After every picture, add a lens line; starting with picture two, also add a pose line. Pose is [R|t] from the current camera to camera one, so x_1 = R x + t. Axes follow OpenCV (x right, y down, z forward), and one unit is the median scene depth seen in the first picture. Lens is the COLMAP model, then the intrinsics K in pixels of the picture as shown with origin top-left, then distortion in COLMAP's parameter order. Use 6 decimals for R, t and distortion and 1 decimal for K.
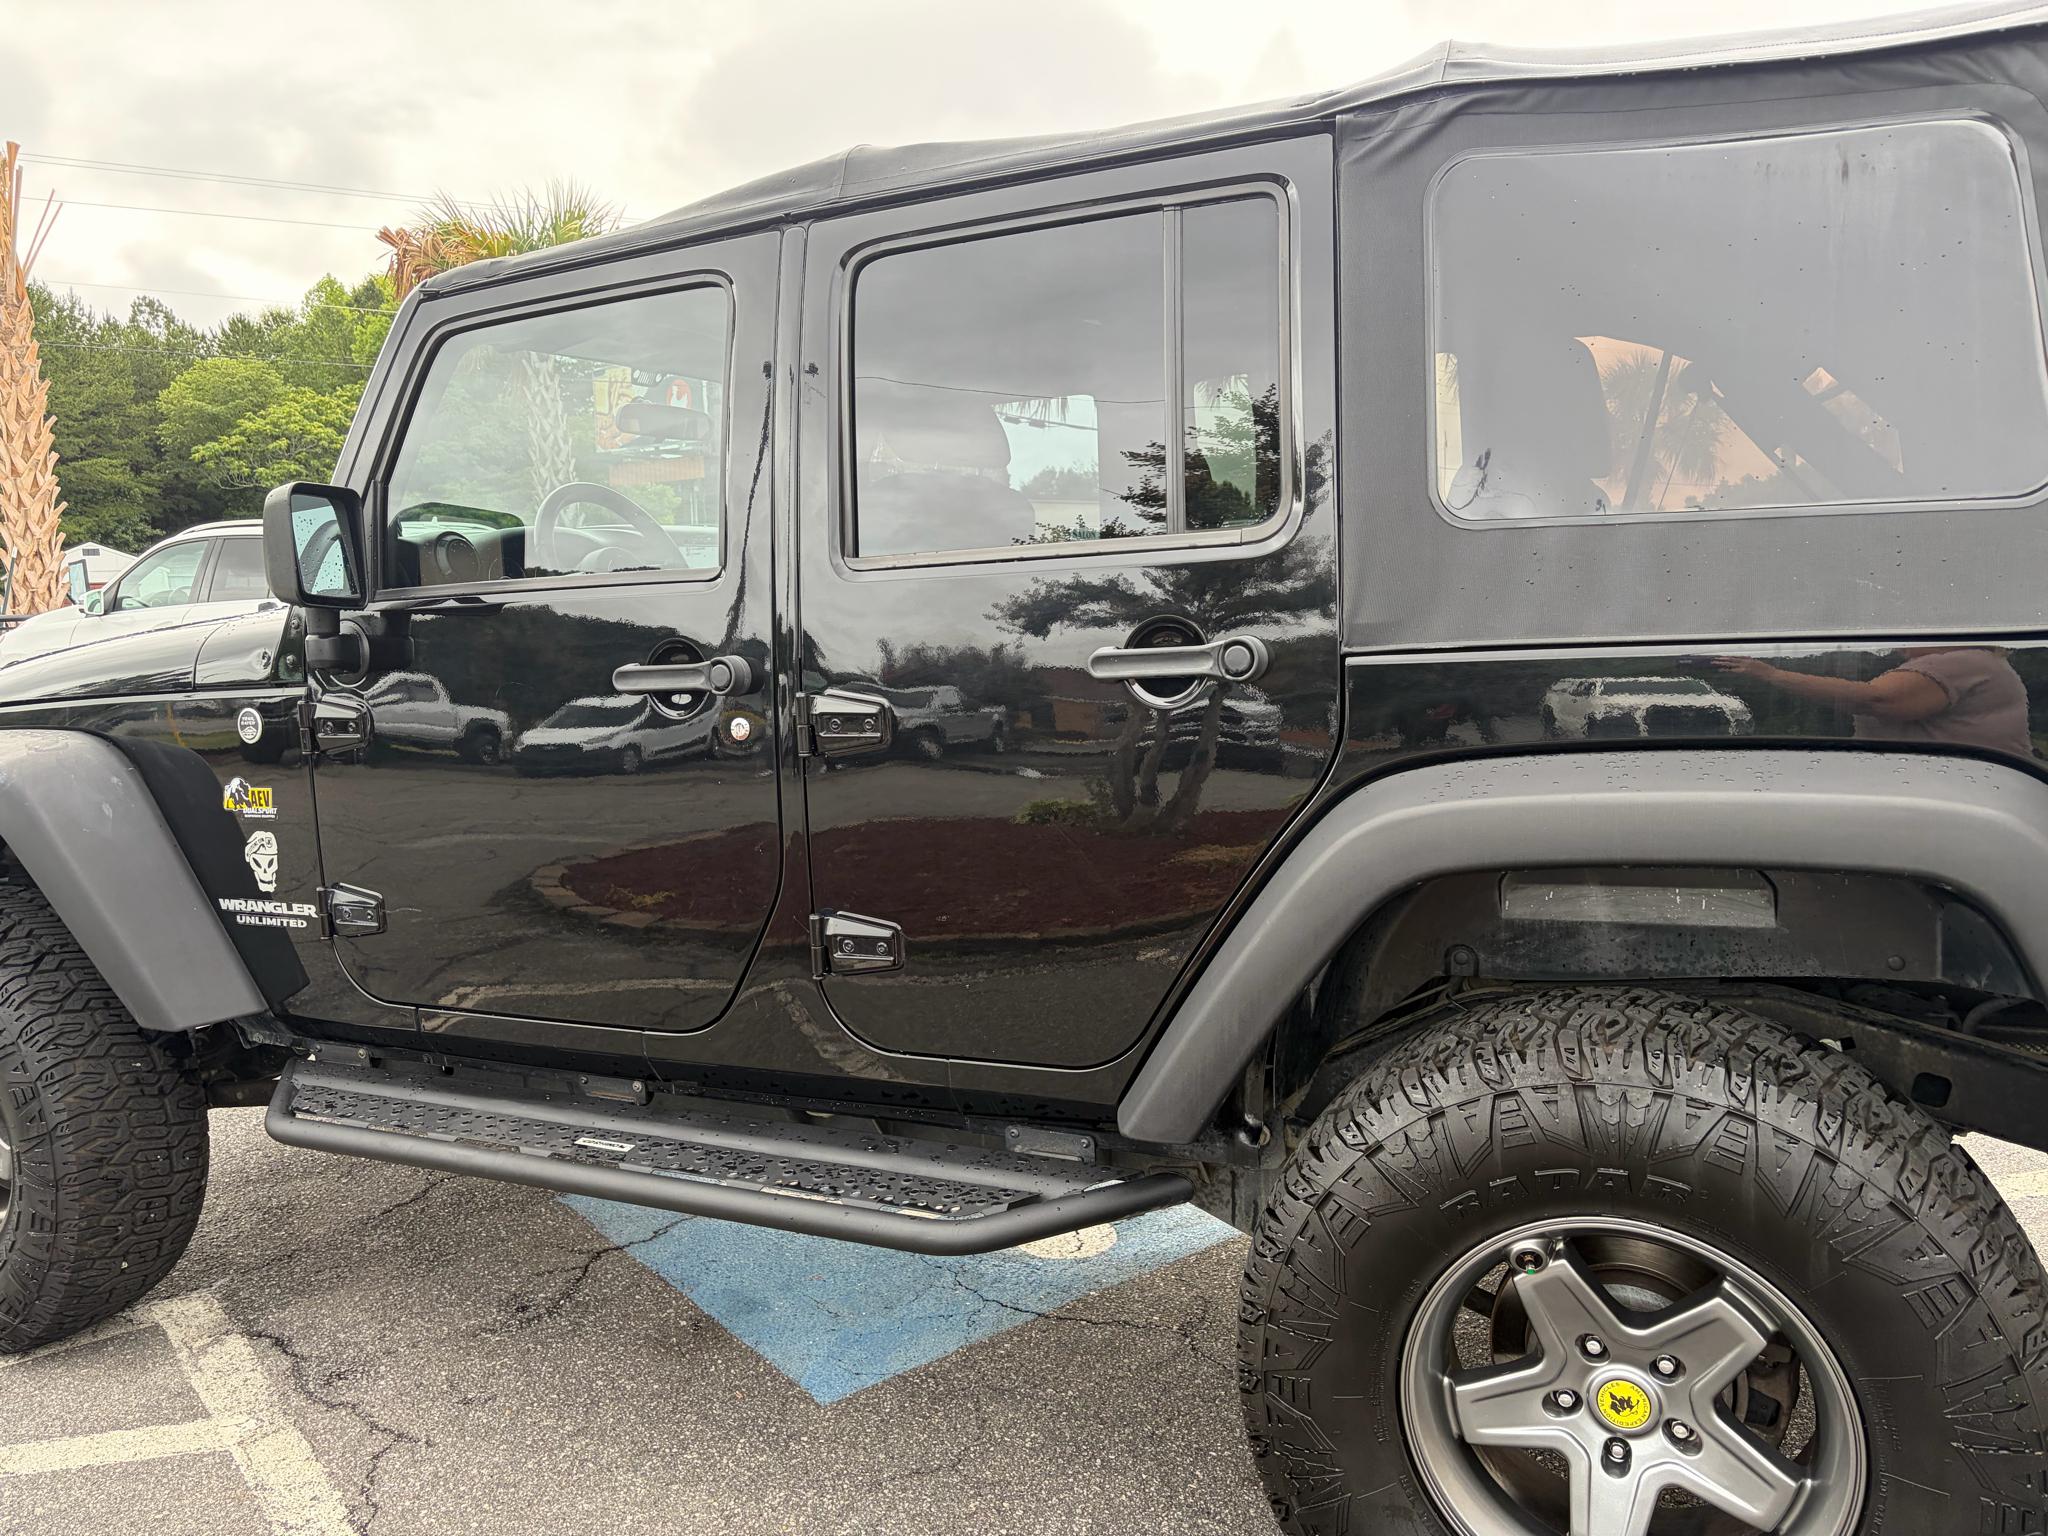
lens RADIAL K [[1543.7, 0, 1016.5], [0, 1543.7, 768.0], [0, 0, 1]] dist [0.051333, -0.054832]
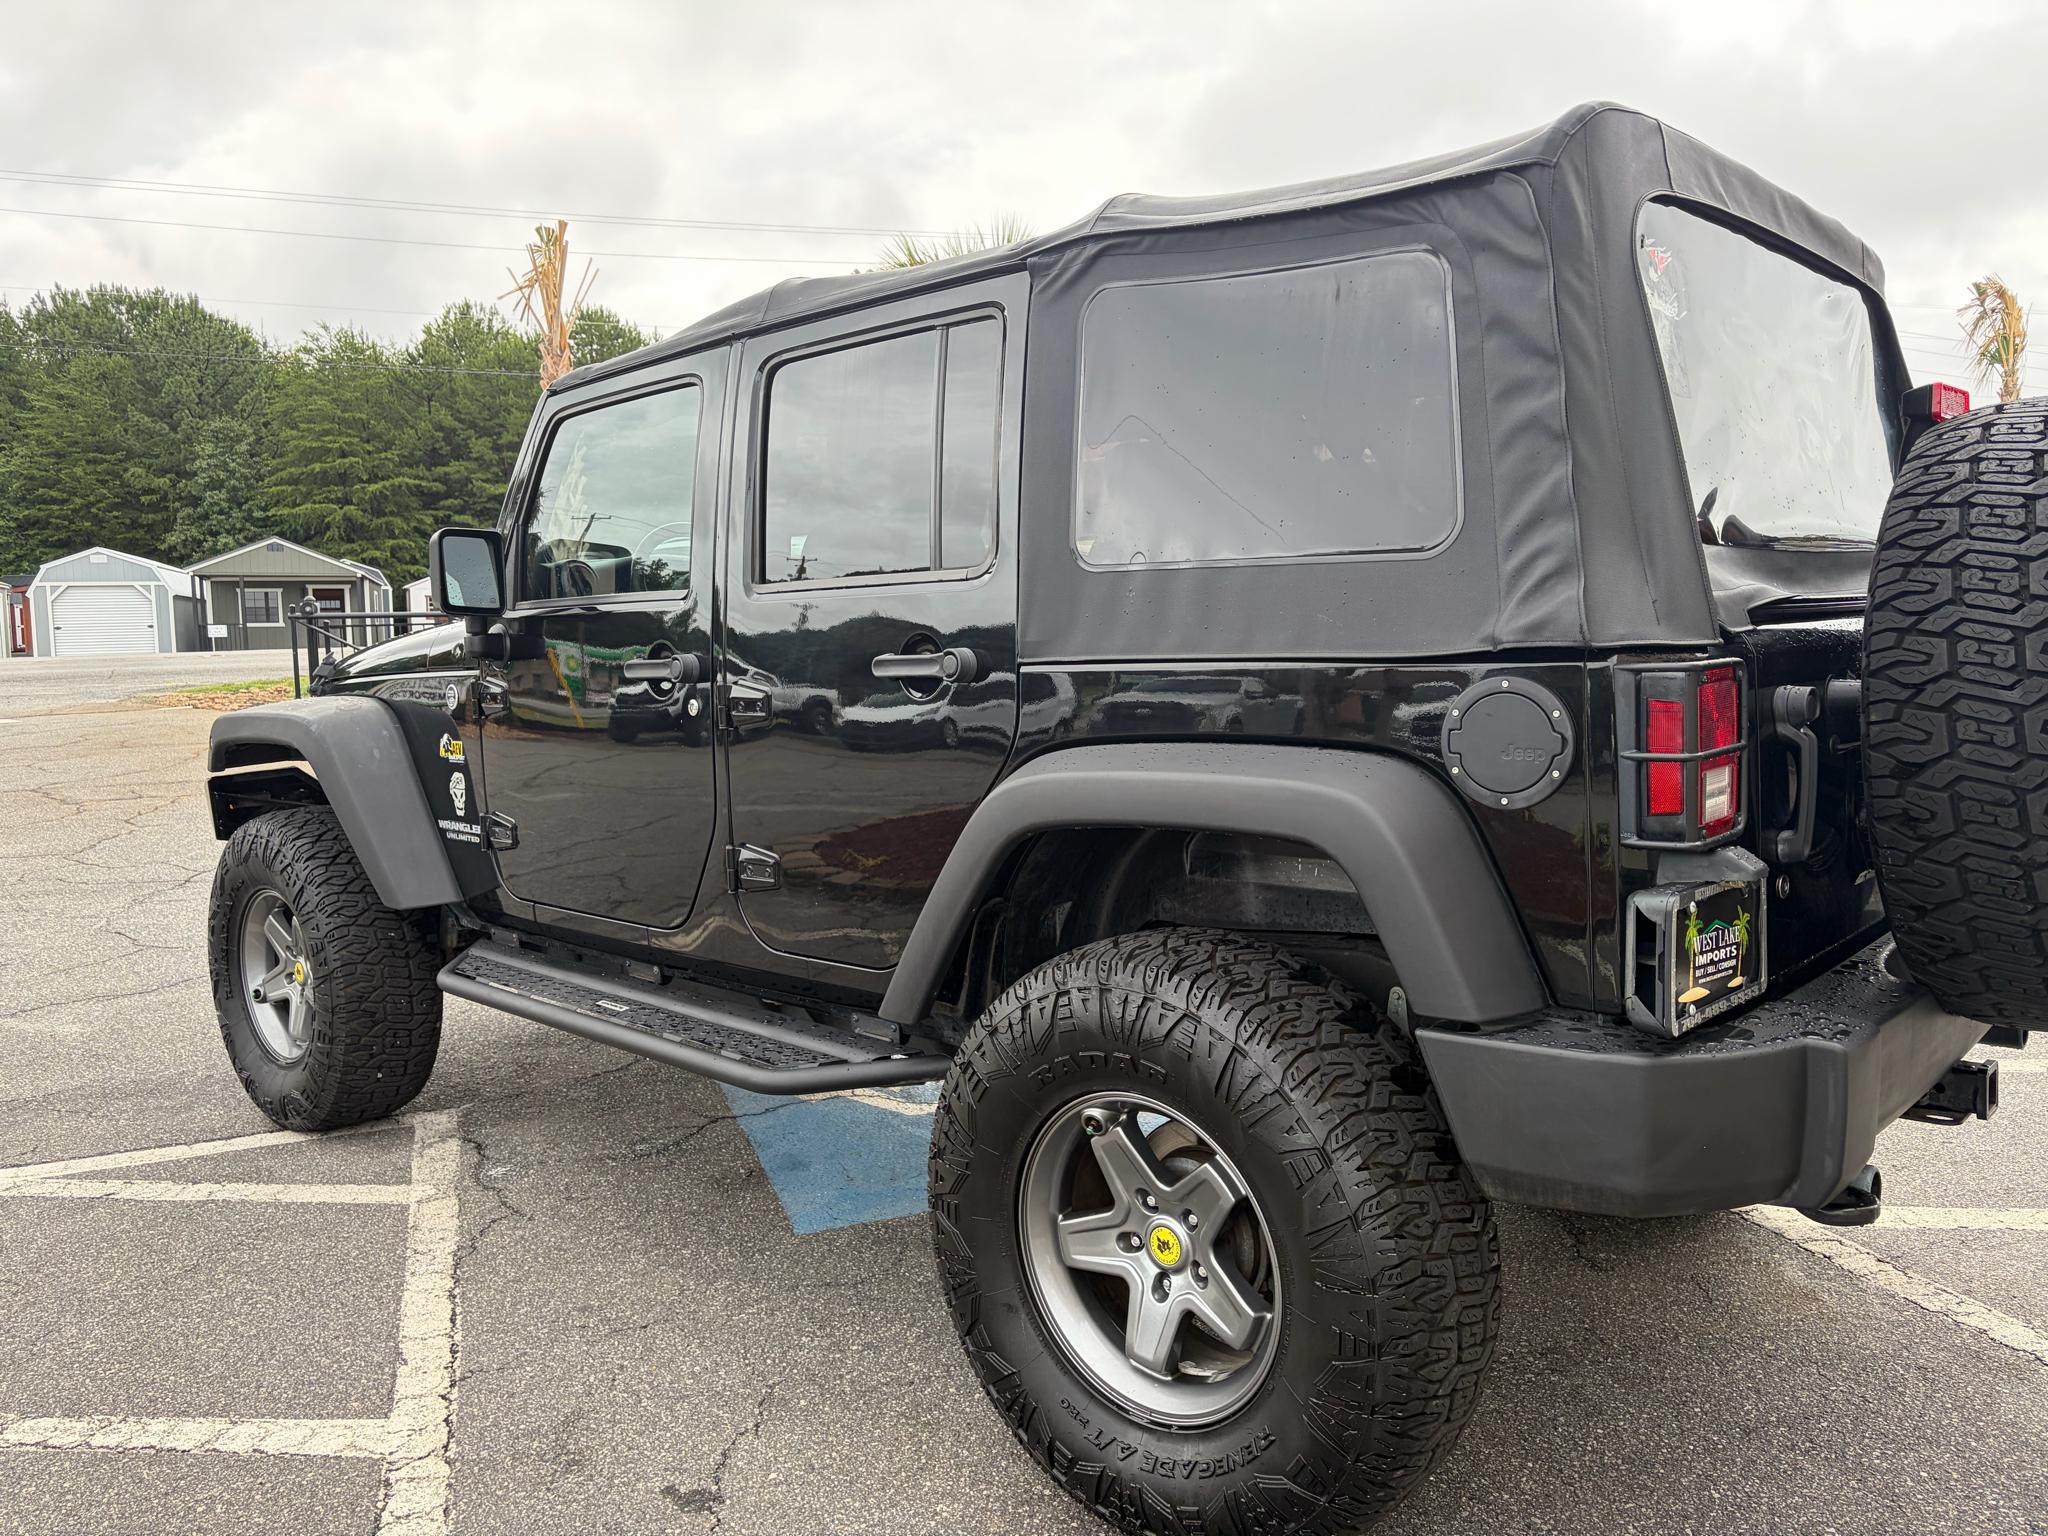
lens RADIAL K [[1543.7, 0, 1022.1], [0, 1543.7, 762.4], [0, 0, 1]] dist [0.051333, -0.054832]
pose [[0.950476, 0.043698, -0.307710, 0.474976], [-0.045410, 0.998967, 0.001600, 0.007053], [0.307463, 0.012452, 0.951479, -0.195629]]
